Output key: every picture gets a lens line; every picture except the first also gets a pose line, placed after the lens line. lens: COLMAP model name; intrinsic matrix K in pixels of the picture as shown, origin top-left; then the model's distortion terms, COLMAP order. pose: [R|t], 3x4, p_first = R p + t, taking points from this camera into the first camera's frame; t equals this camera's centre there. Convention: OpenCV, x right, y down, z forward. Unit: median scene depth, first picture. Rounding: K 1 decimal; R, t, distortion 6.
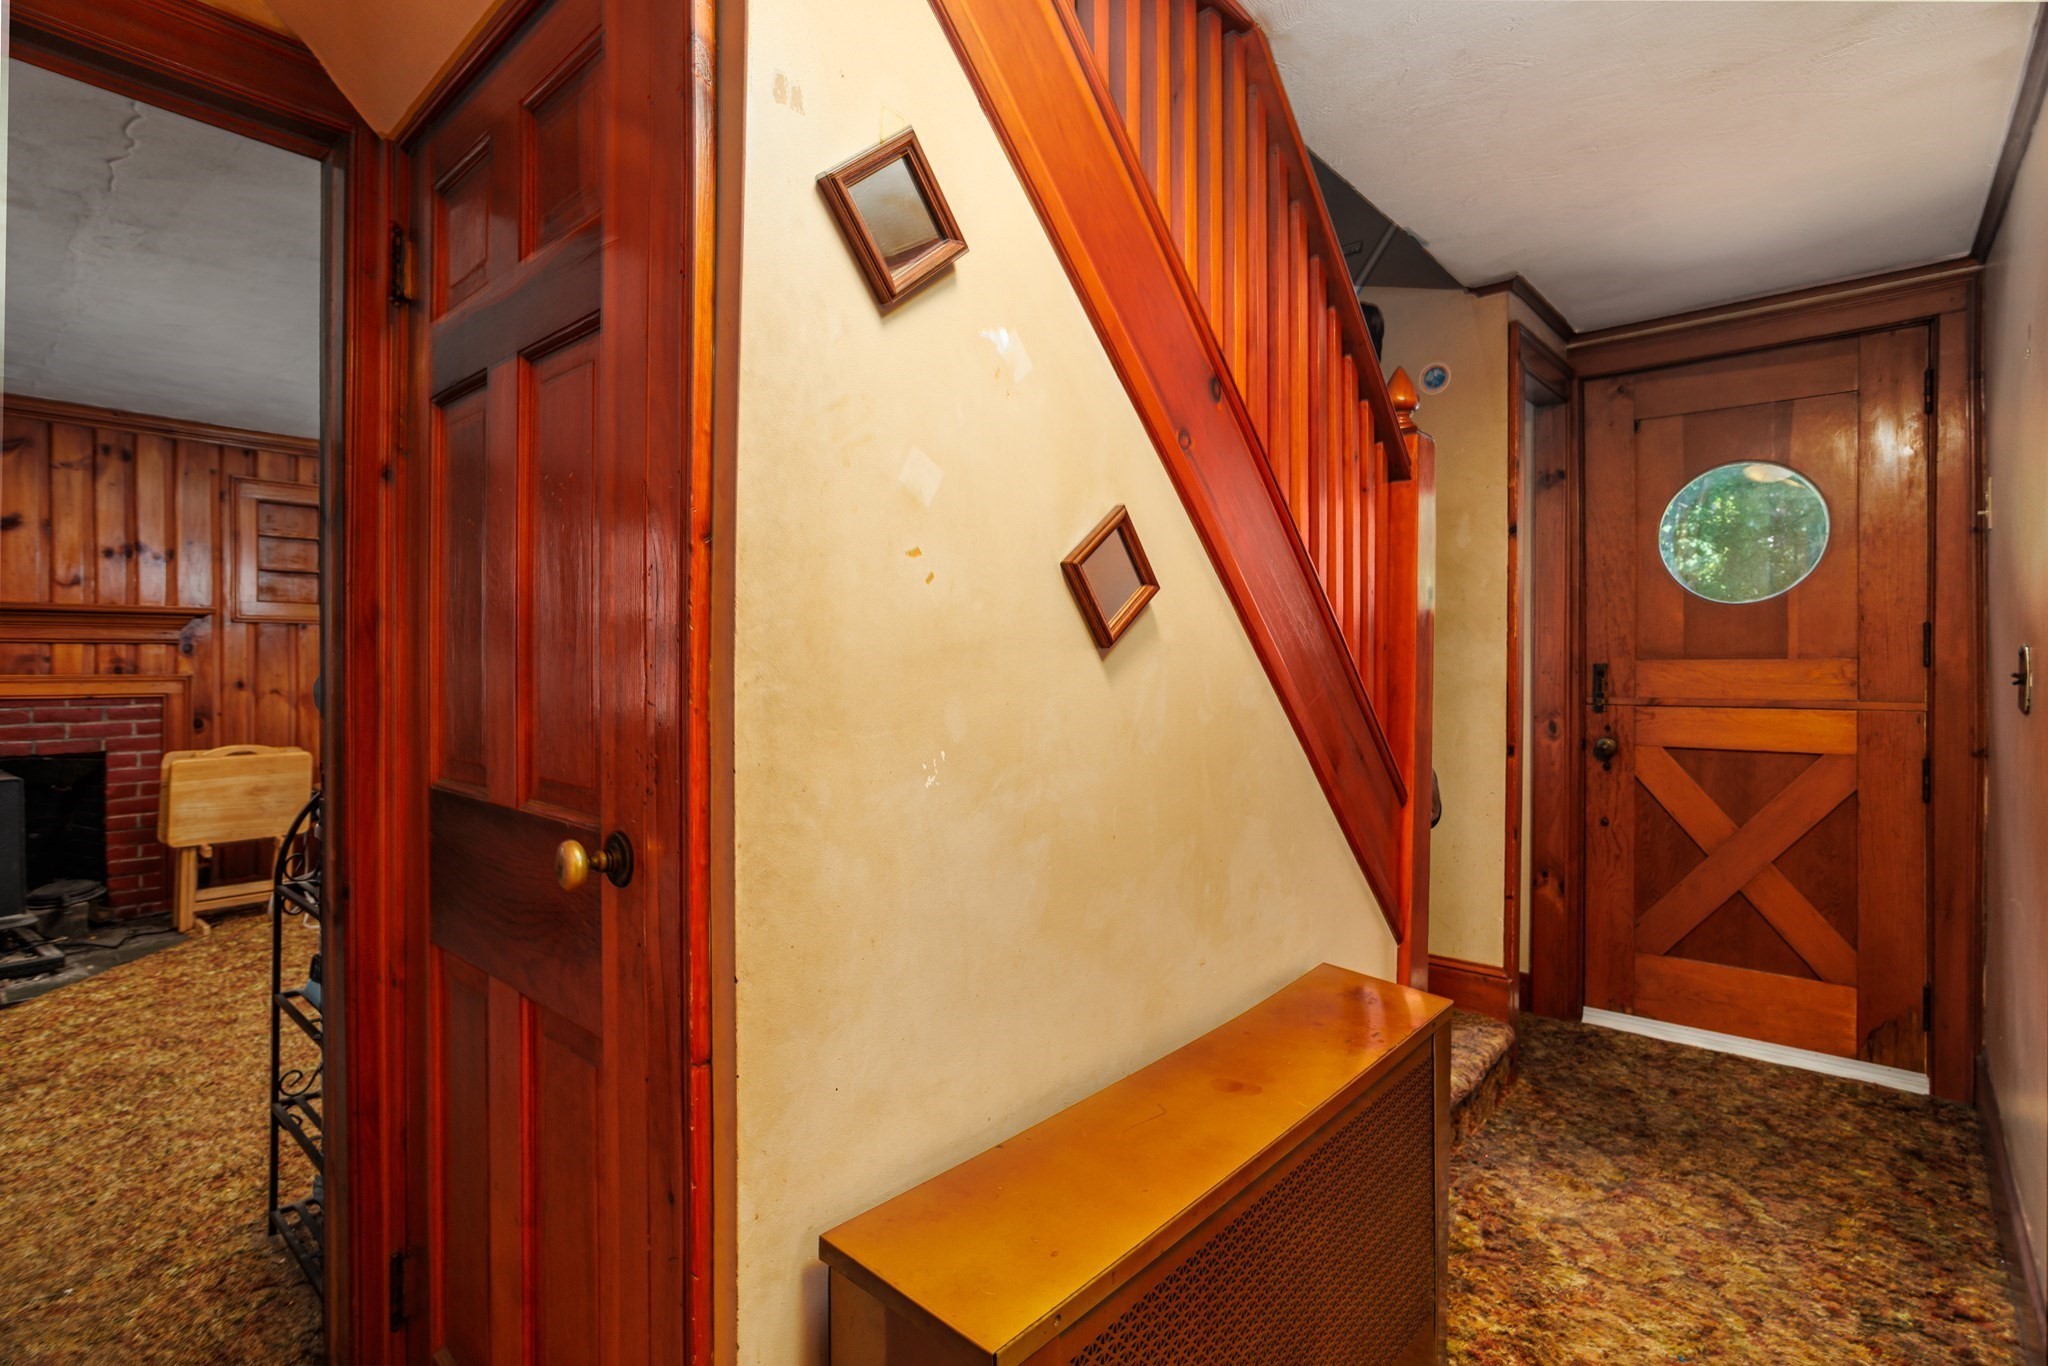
lens RADIAL K [[999.7, 0, 1033.8], [0, 999.7, 669.5], [0, 0, 1]] dist [-0.054610, 0.031377]
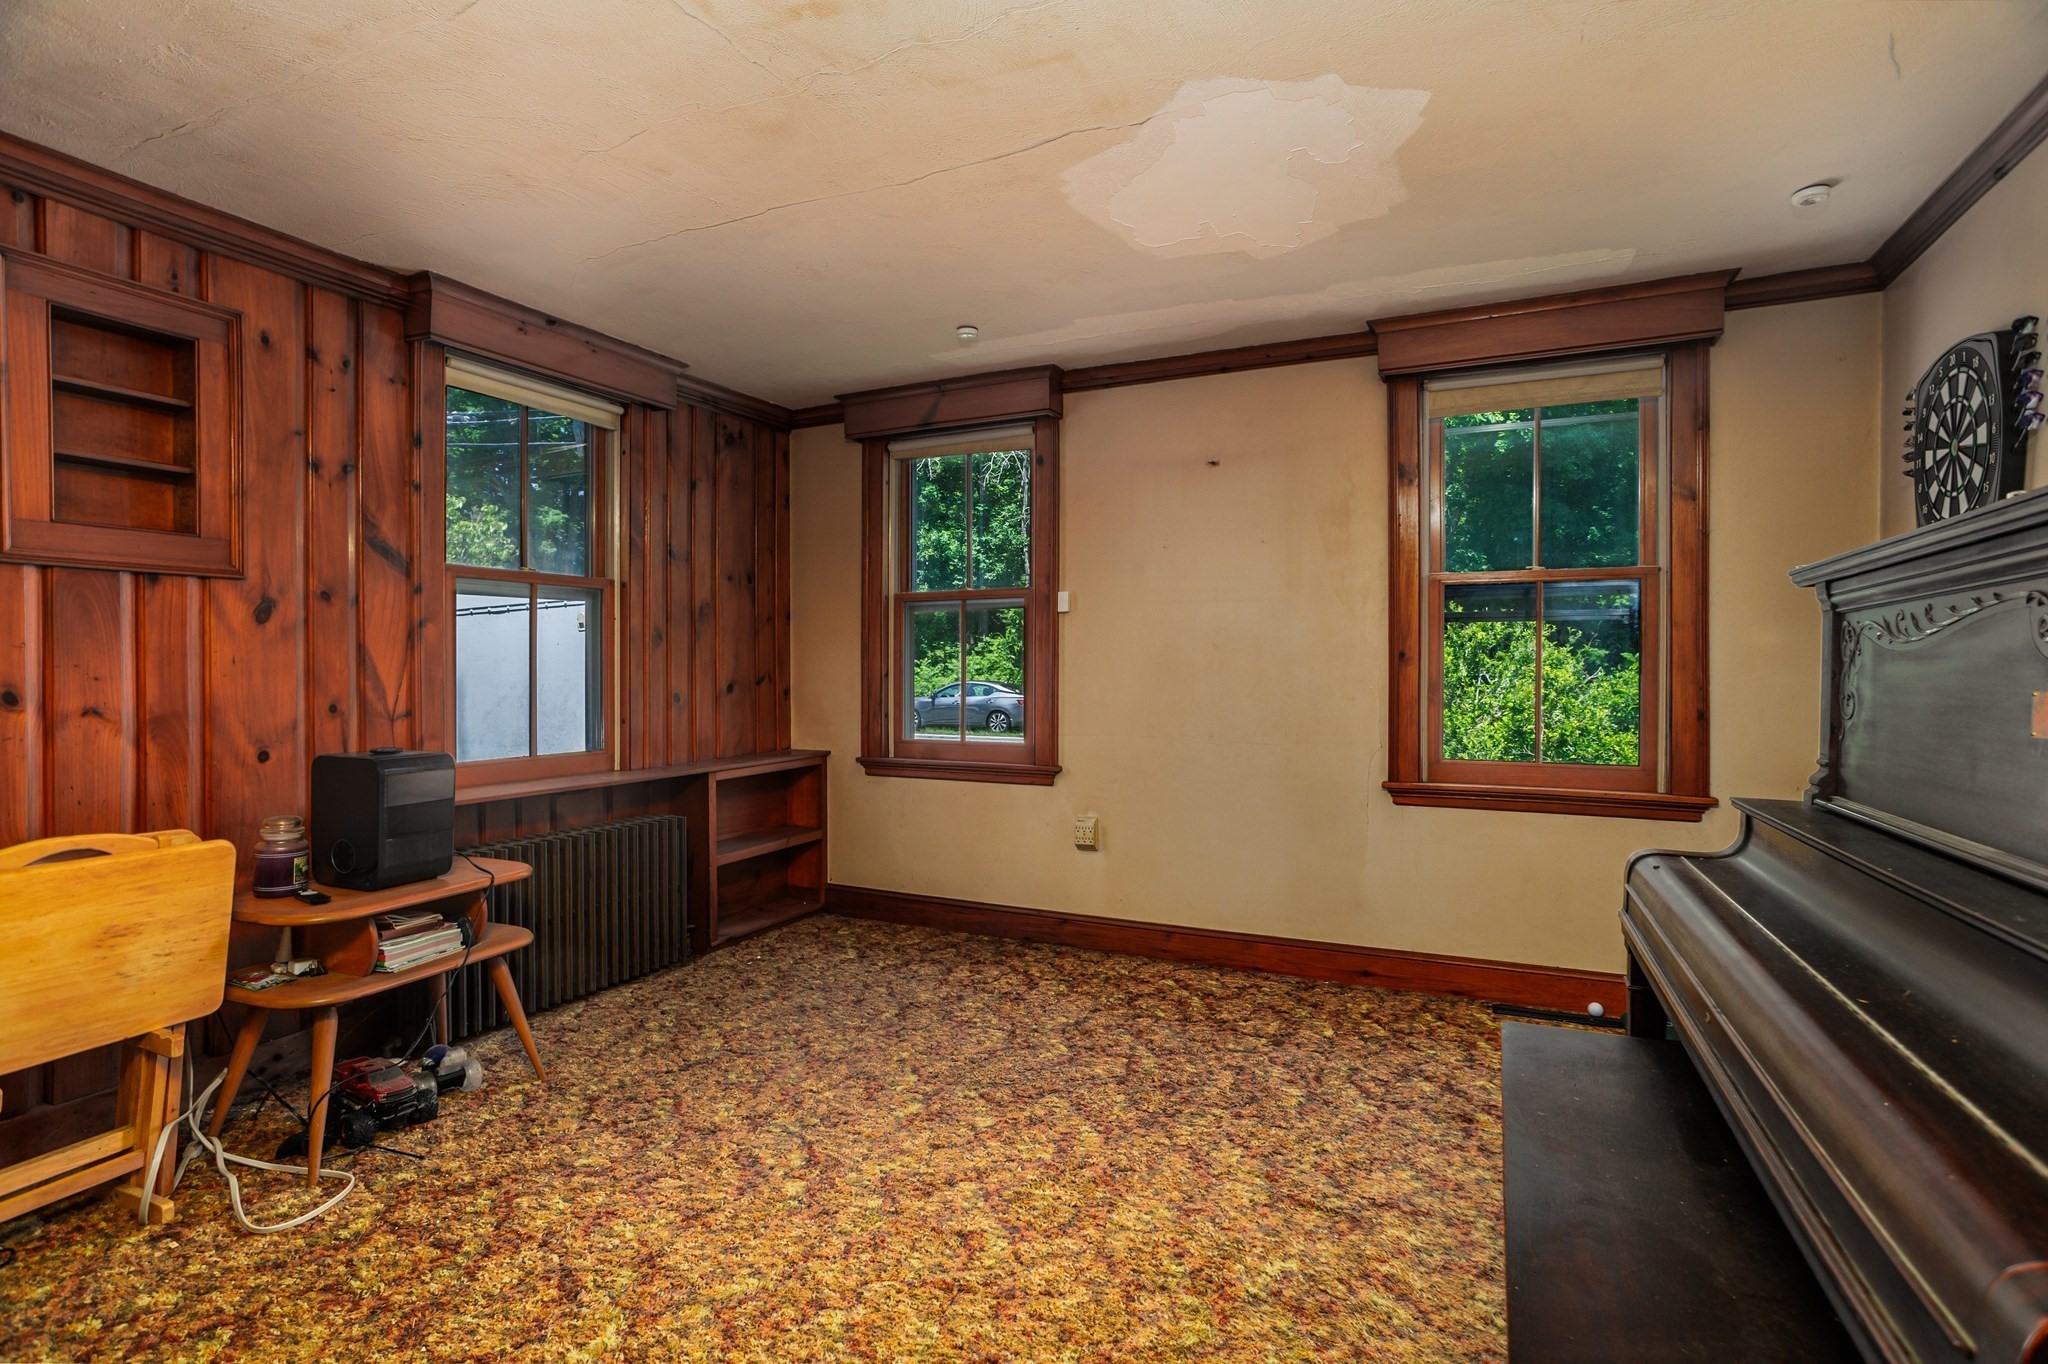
lens RADIAL K [[965.0, 0, 1024.0], [0, 965.0, 682.0], [0, 0, 1]] dist [-0.000194, 0.012296]
pose [[0.961899, -0.002215, 0.273396, -0.509117], [0.000668, 0.999983, 0.005751, 0.005619], [-0.273404, -0.005349, 0.961884, 0.453264]]
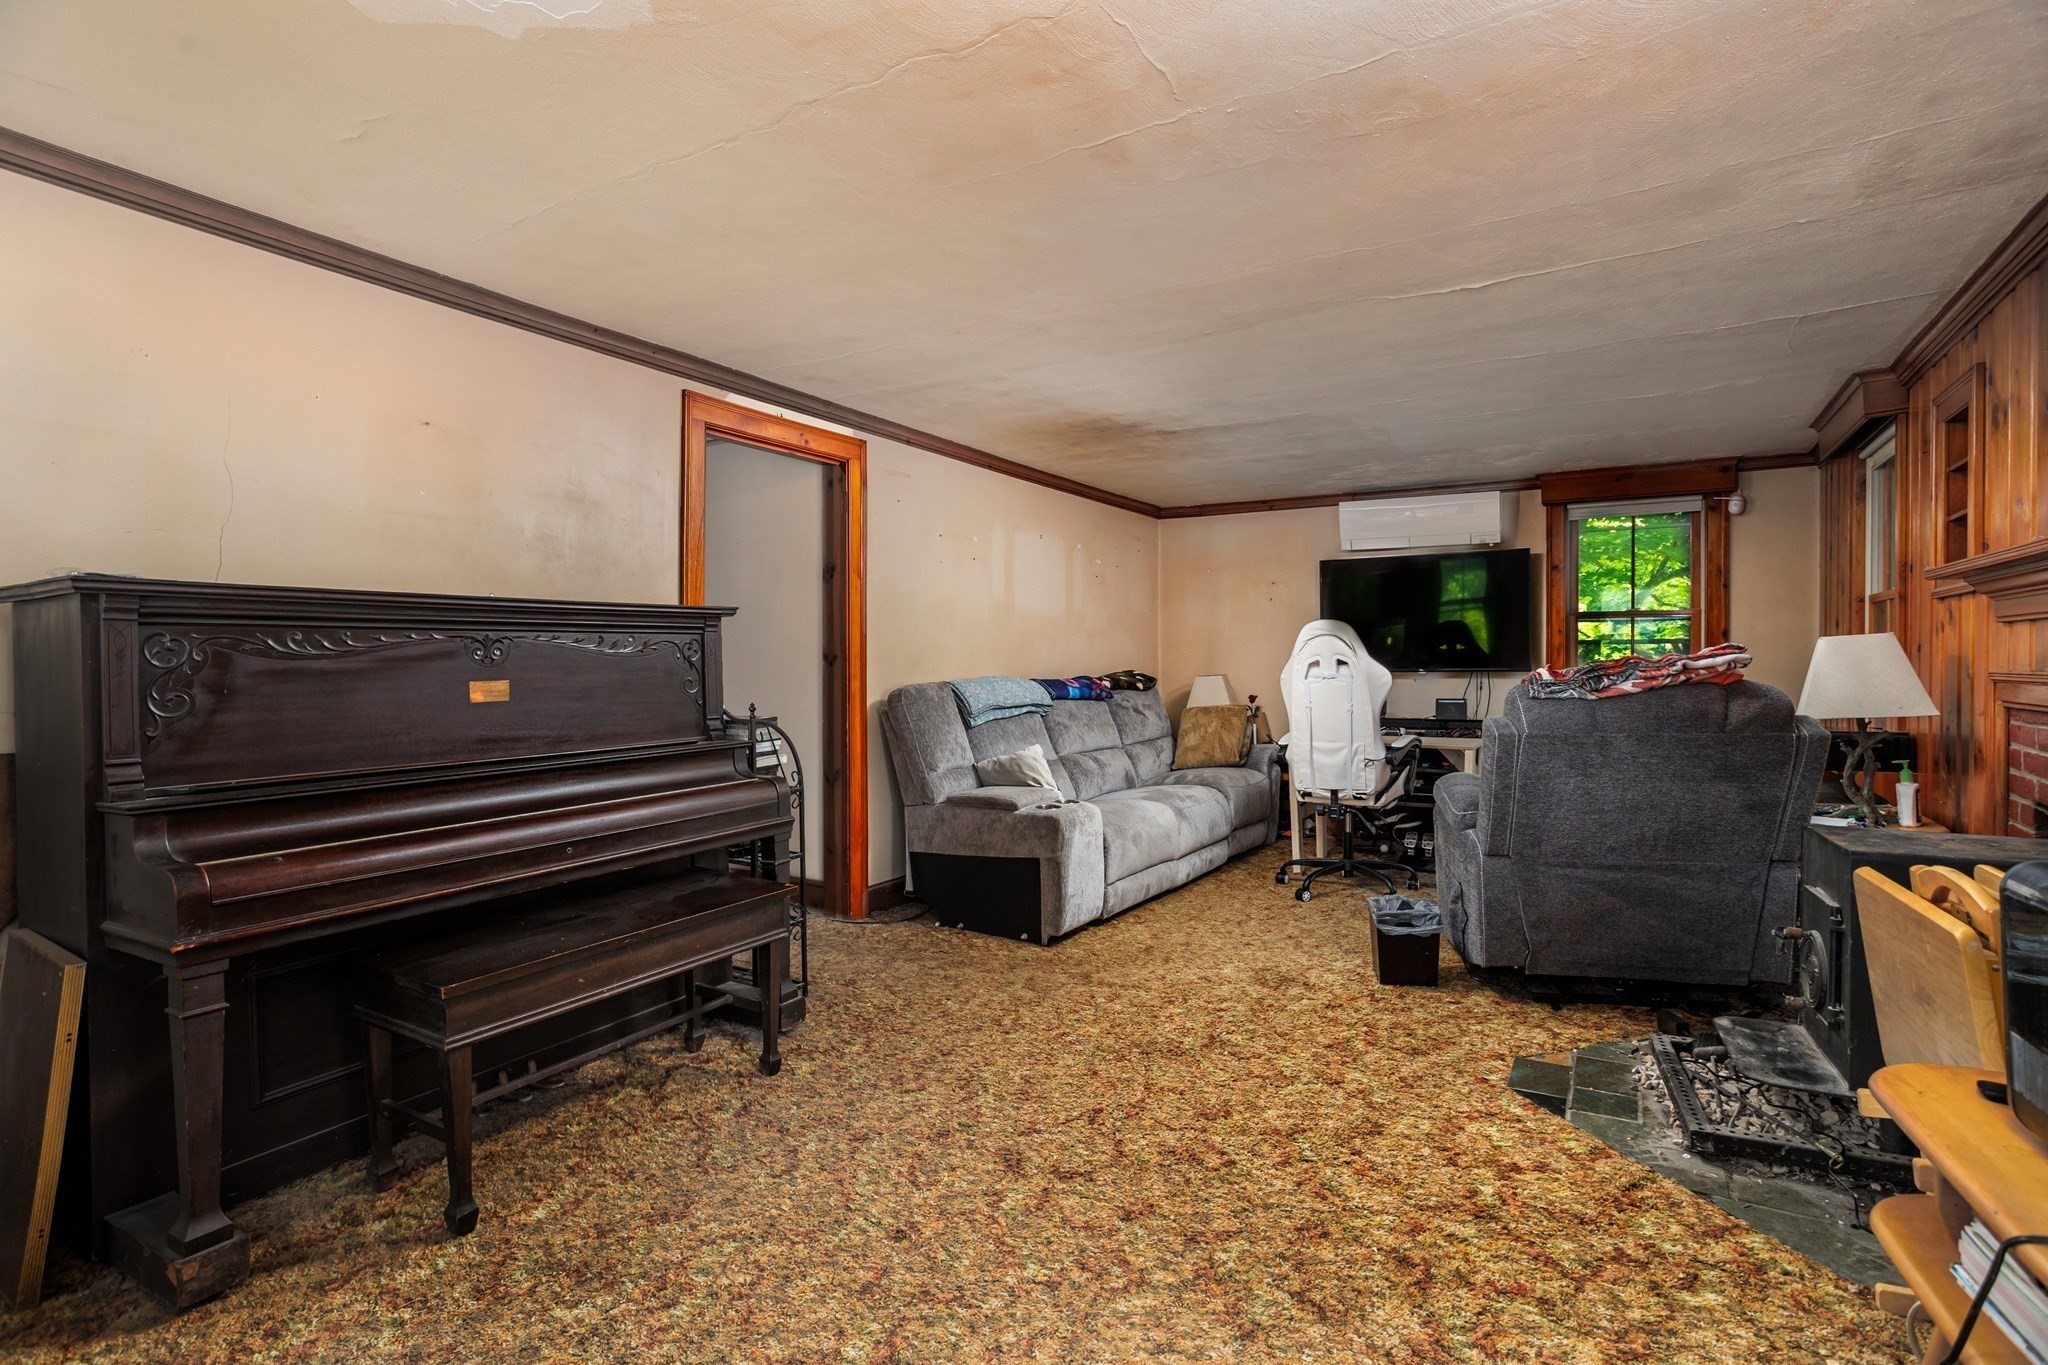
lens RADIAL K [[999.7, 0, 1033.8], [0, 999.7, 669.0], [0, 0, 1]] dist [-0.054610, 0.031377]
pose [[-0.983076, 0.003912, -0.183157, -0.397912], [0.001275, 0.999894, 0.014516, -0.004696], [0.183195, 0.014037, -0.982976, 1.276602]]
